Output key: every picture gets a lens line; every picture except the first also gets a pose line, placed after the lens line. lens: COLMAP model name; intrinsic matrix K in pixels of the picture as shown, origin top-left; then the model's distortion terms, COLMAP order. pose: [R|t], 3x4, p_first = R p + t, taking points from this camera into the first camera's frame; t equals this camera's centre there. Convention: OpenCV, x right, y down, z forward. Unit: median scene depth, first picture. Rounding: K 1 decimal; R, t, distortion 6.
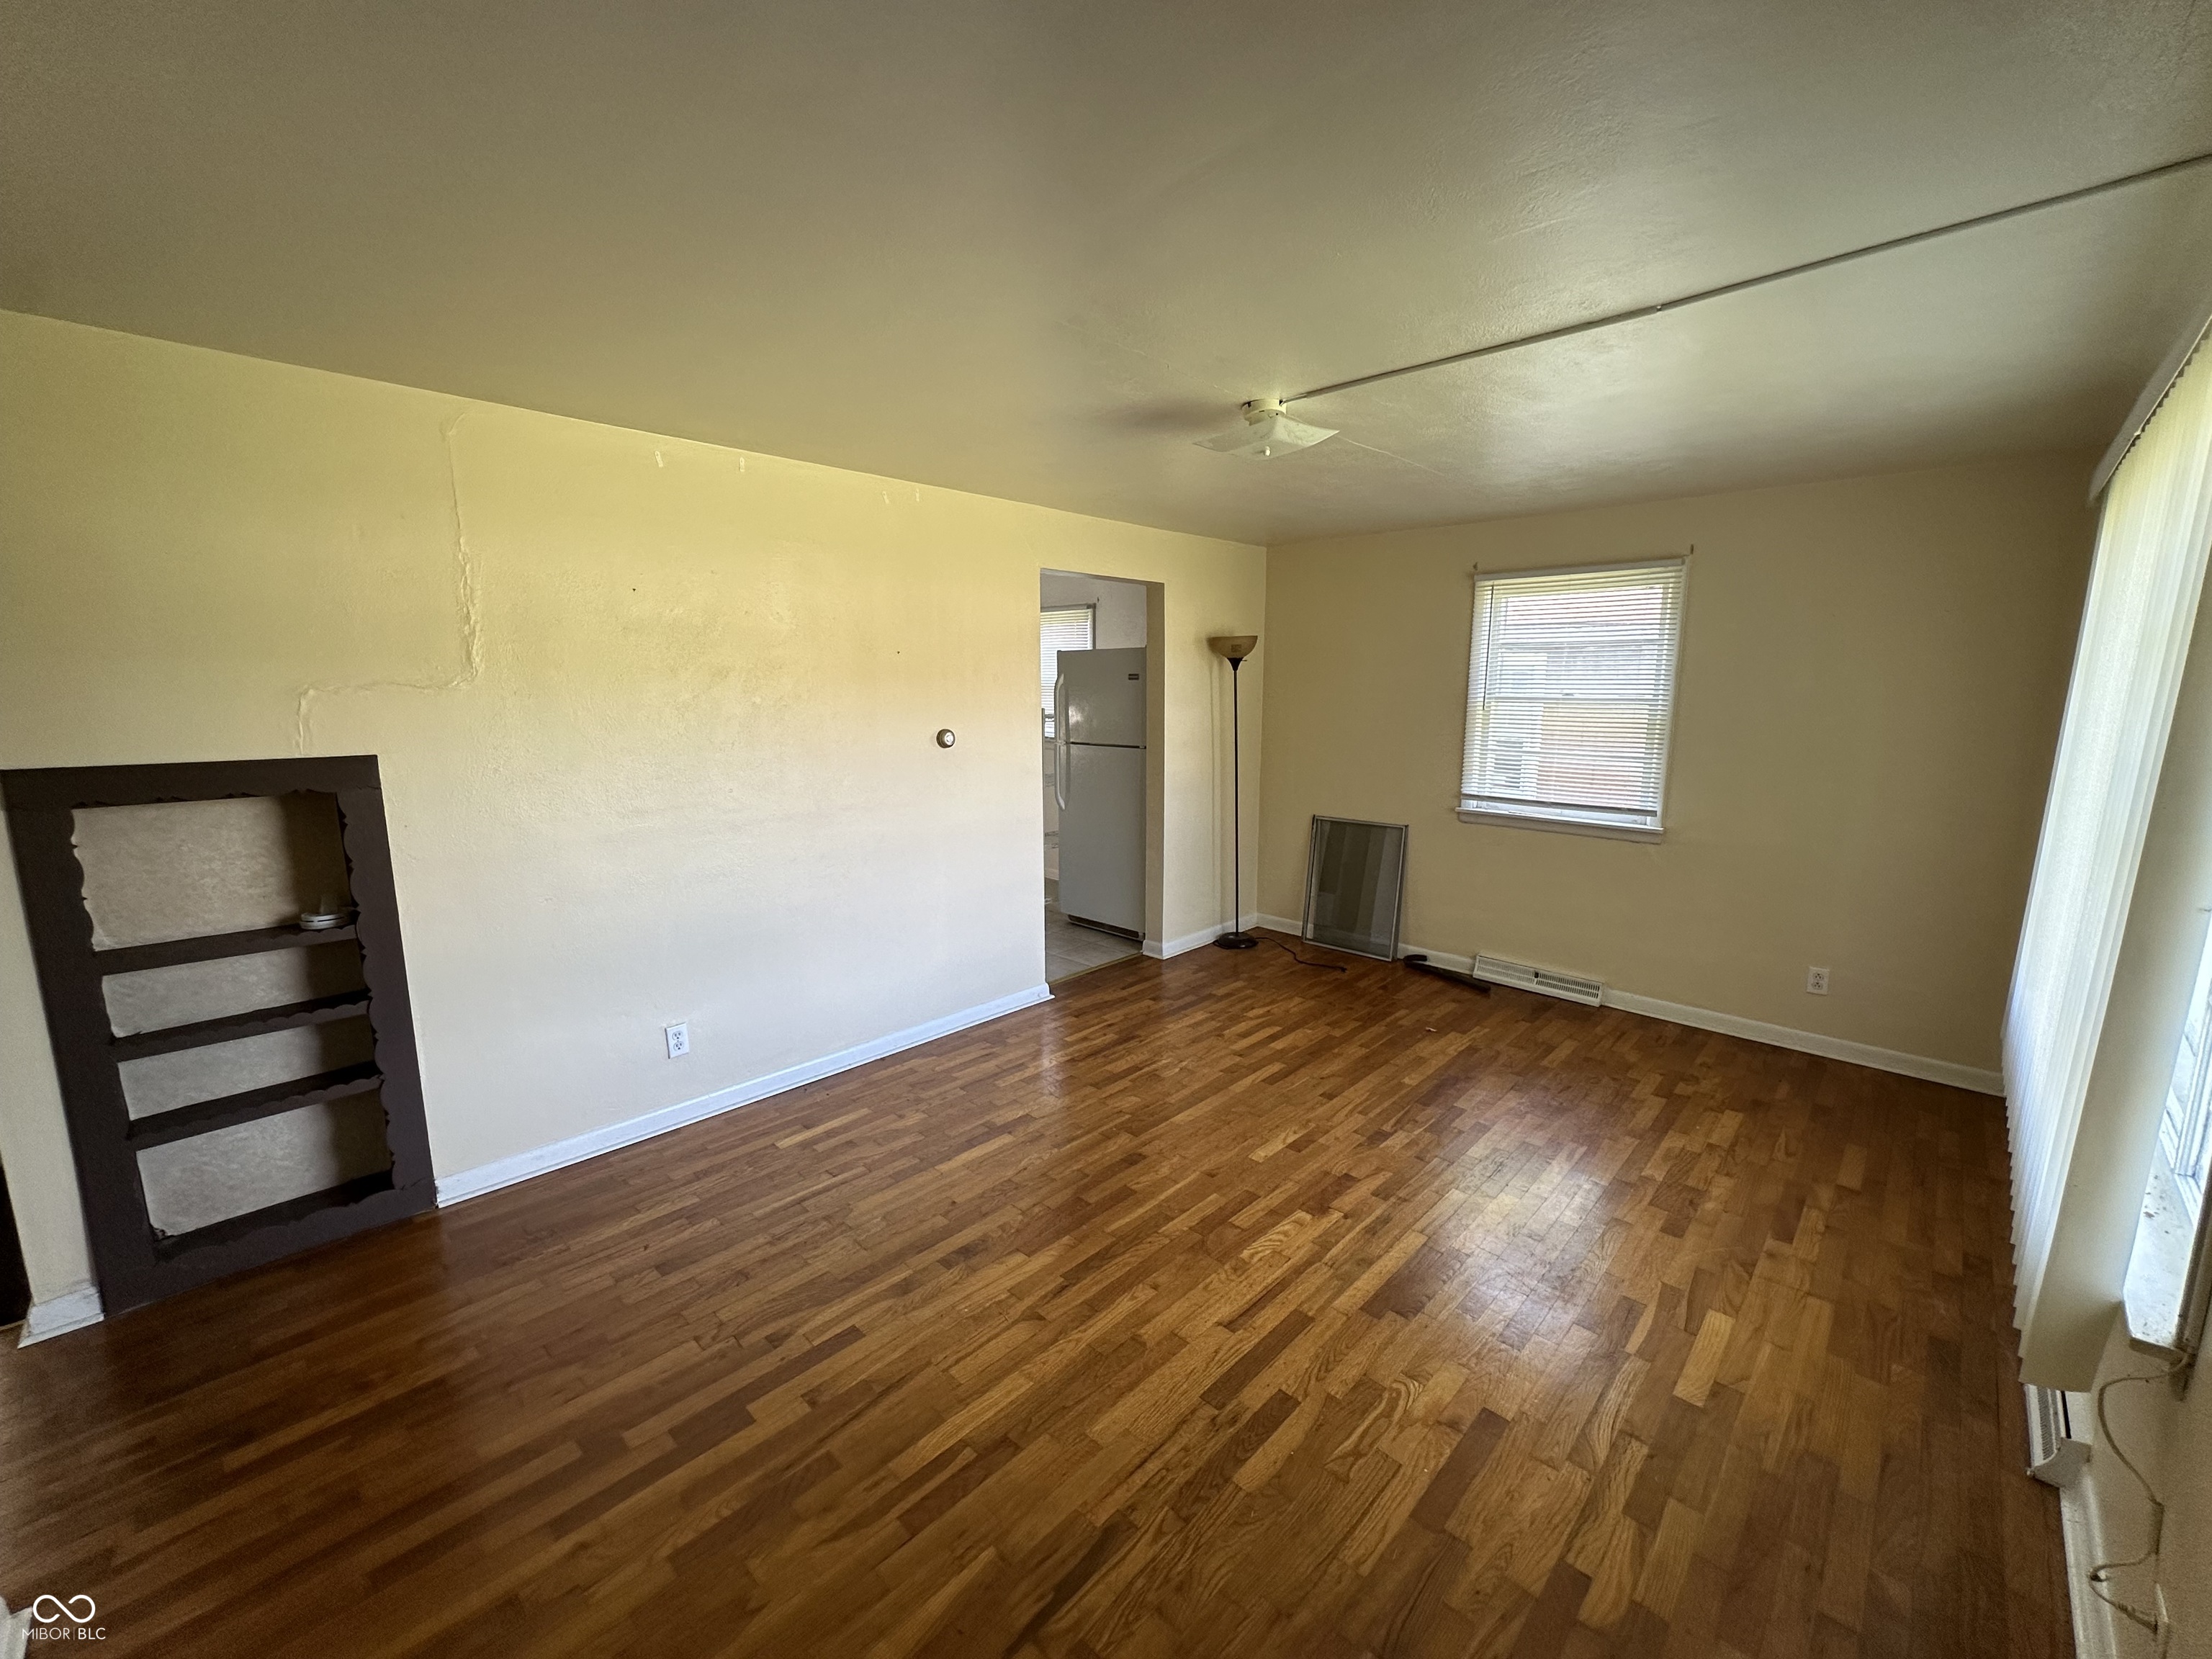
lens RADIAL K [[886.6, 0, 1106.0], [0, 886.6, 829.5], [0, 0, 1]] dist [0.000221, 0.000069]
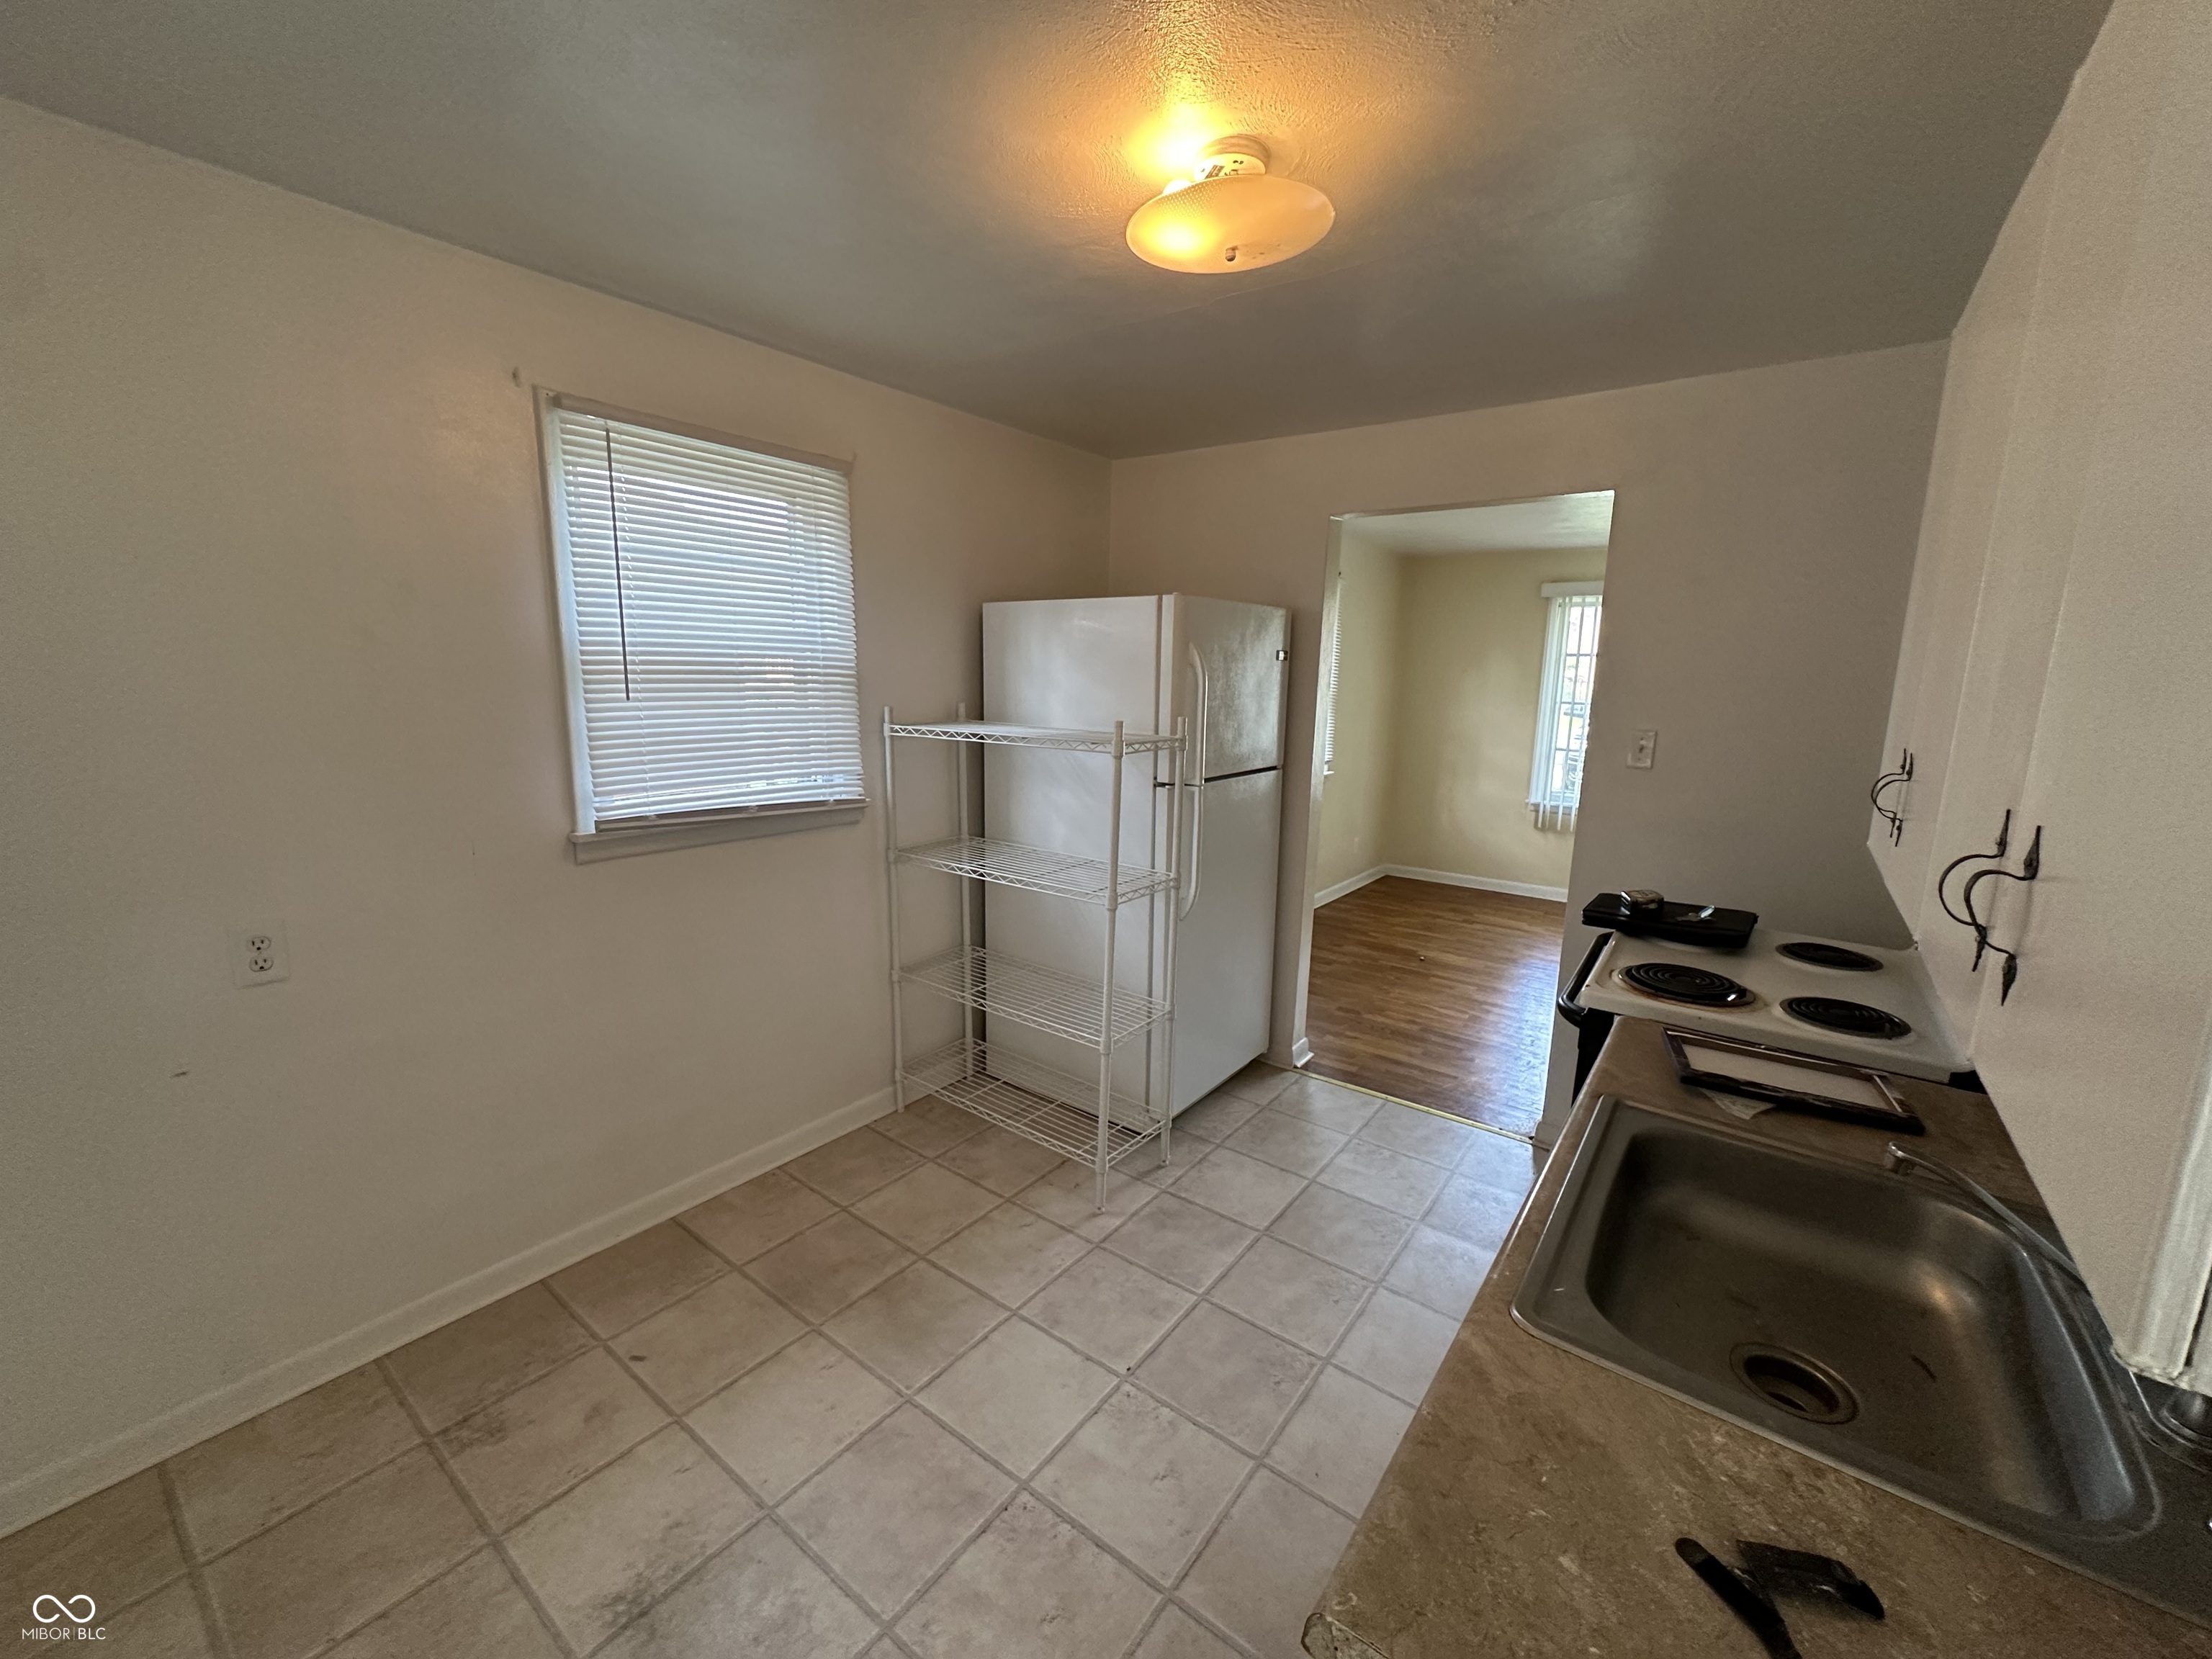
lens RADIAL K [[886.6, 0, 1106.0], [0, 886.6, 829.5], [0, 0, 1]] dist [0.000221, 0.000069]
pose [[-0.125516, -0.180133, 0.975601, -1.099833], [0.134046, 0.971281, 0.196581, -0.358285], [-0.982994, 0.155450, -0.097766, 2.358758]]
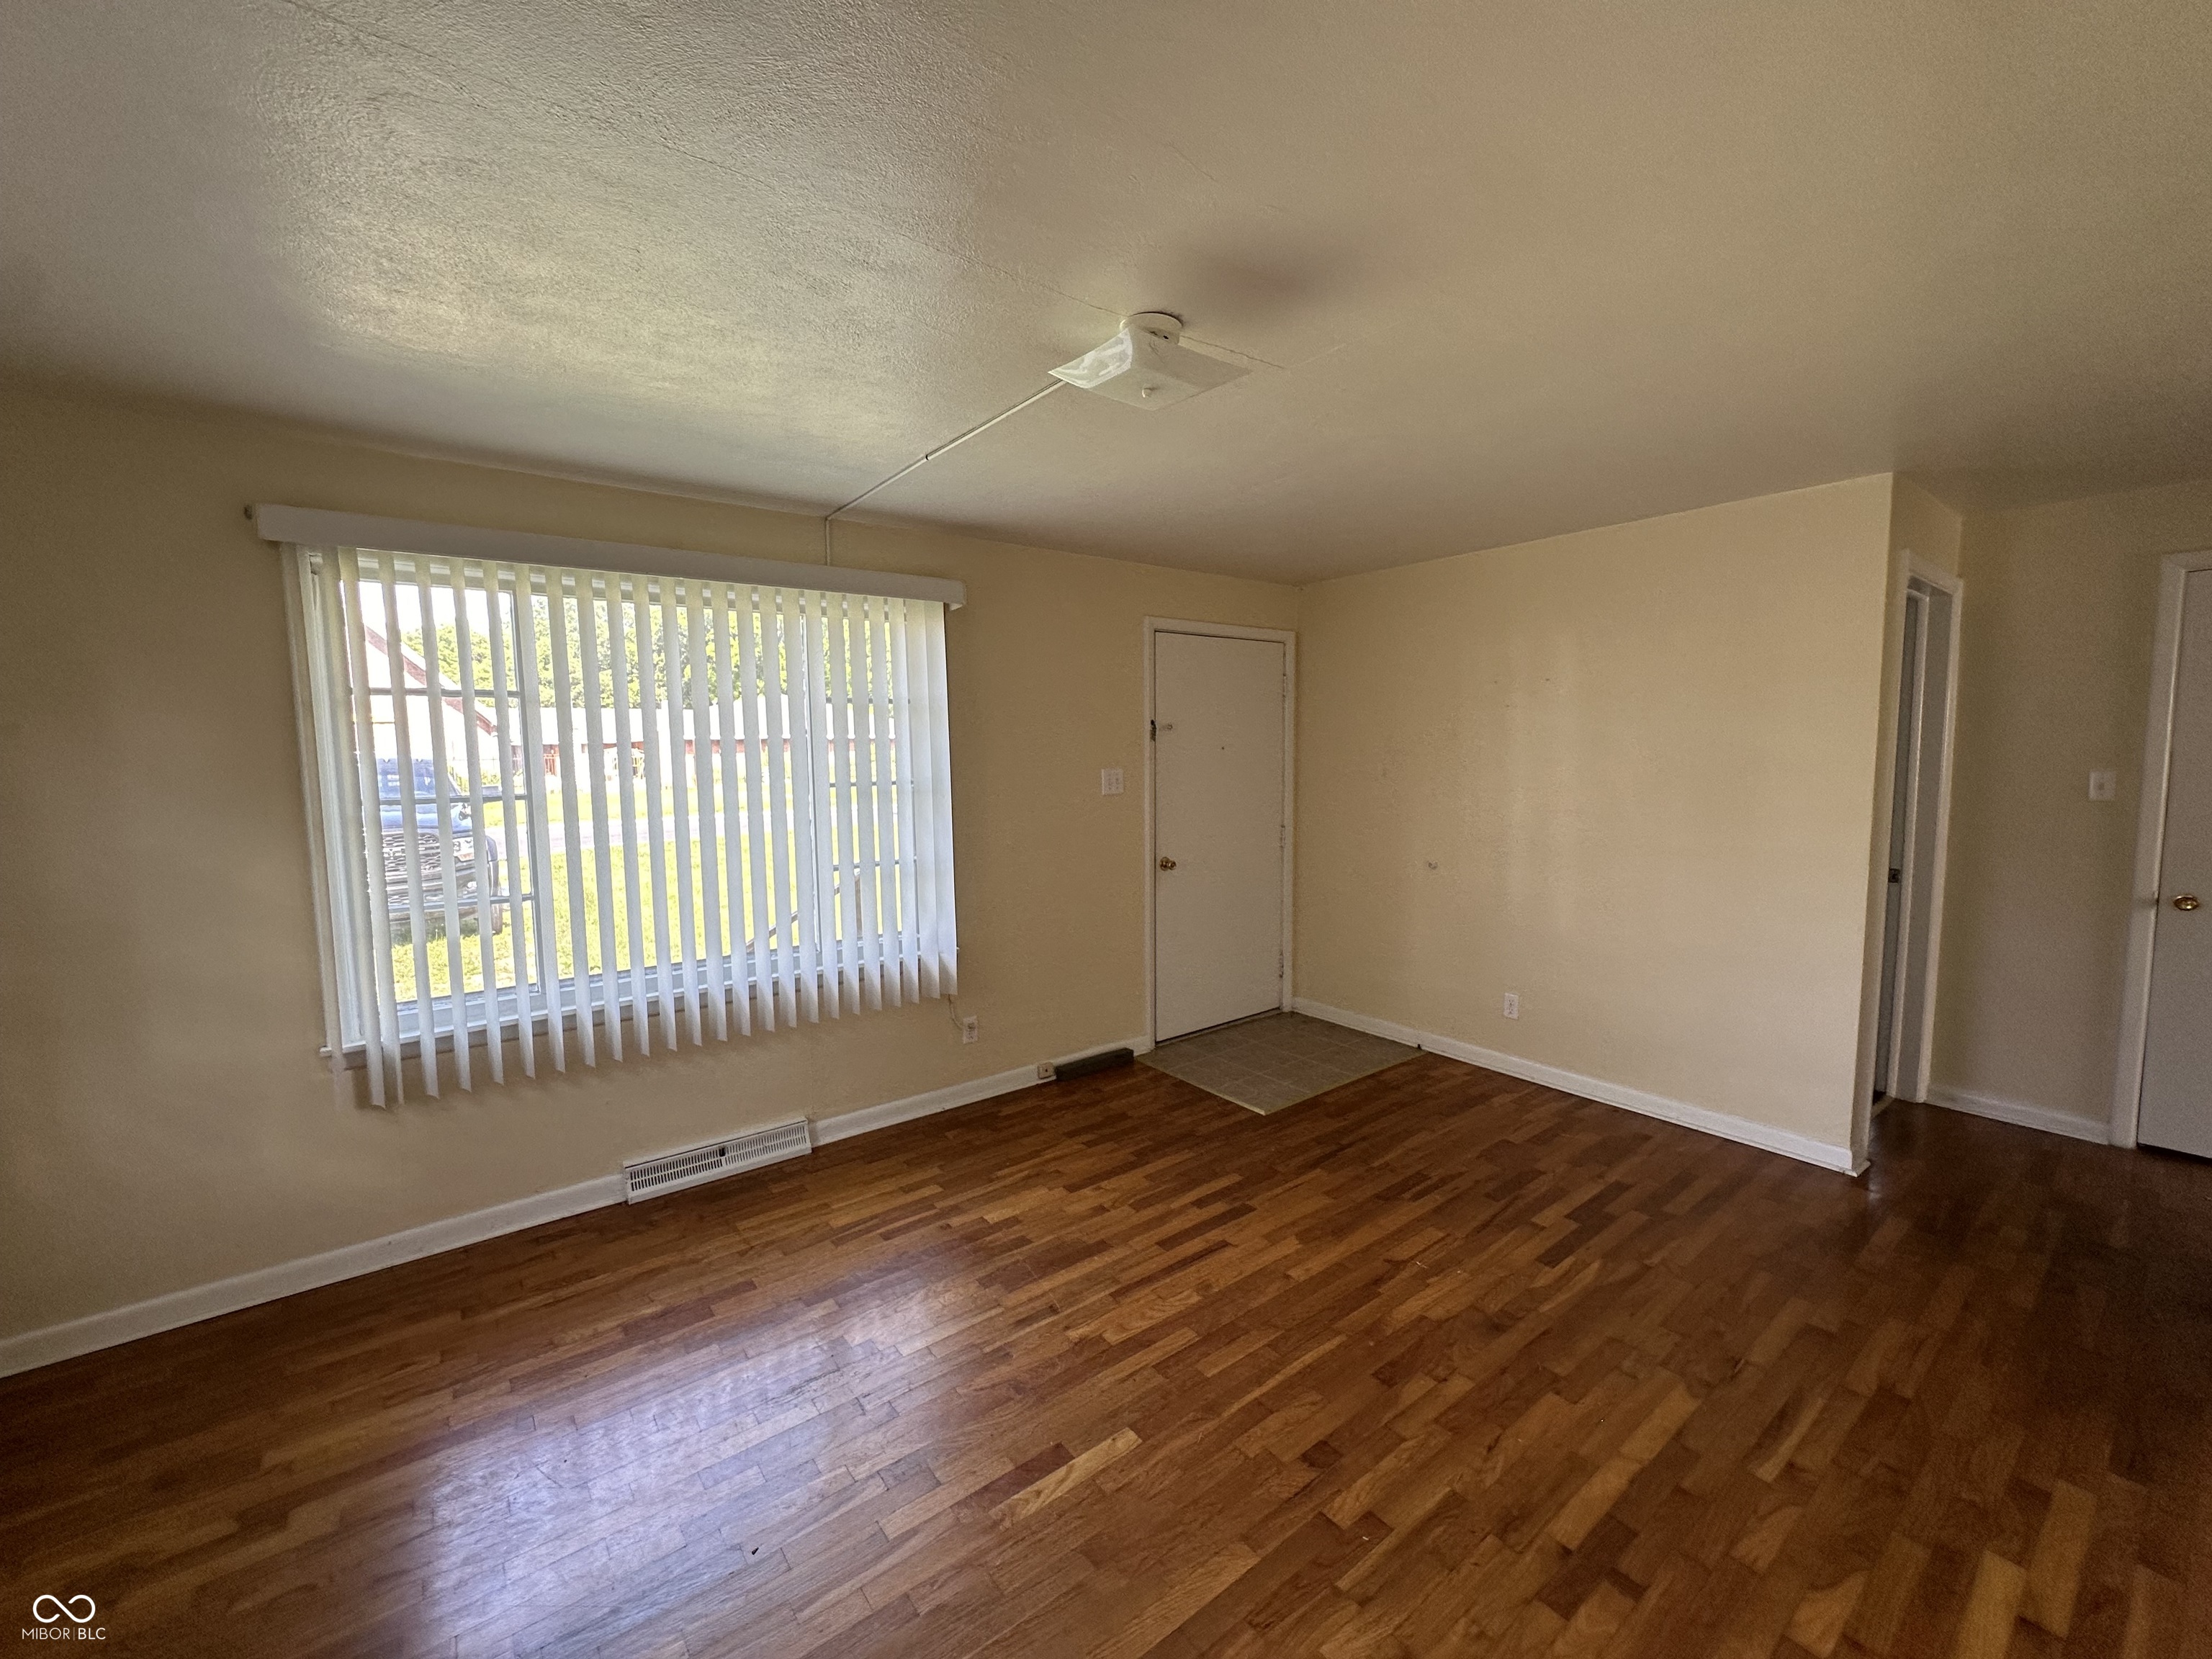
lens RADIAL K [[886.6, 0, 1106.0], [0, 886.6, 829.5], [0, 0, 1]] dist [0.000221, 0.000069]
pose [[-0.989190, -0.005798, 0.146522, 0.108373], [0.031299, 0.967843, 0.249601, -0.261104], [-0.143257, 0.251489, -0.957199, 1.746731]]
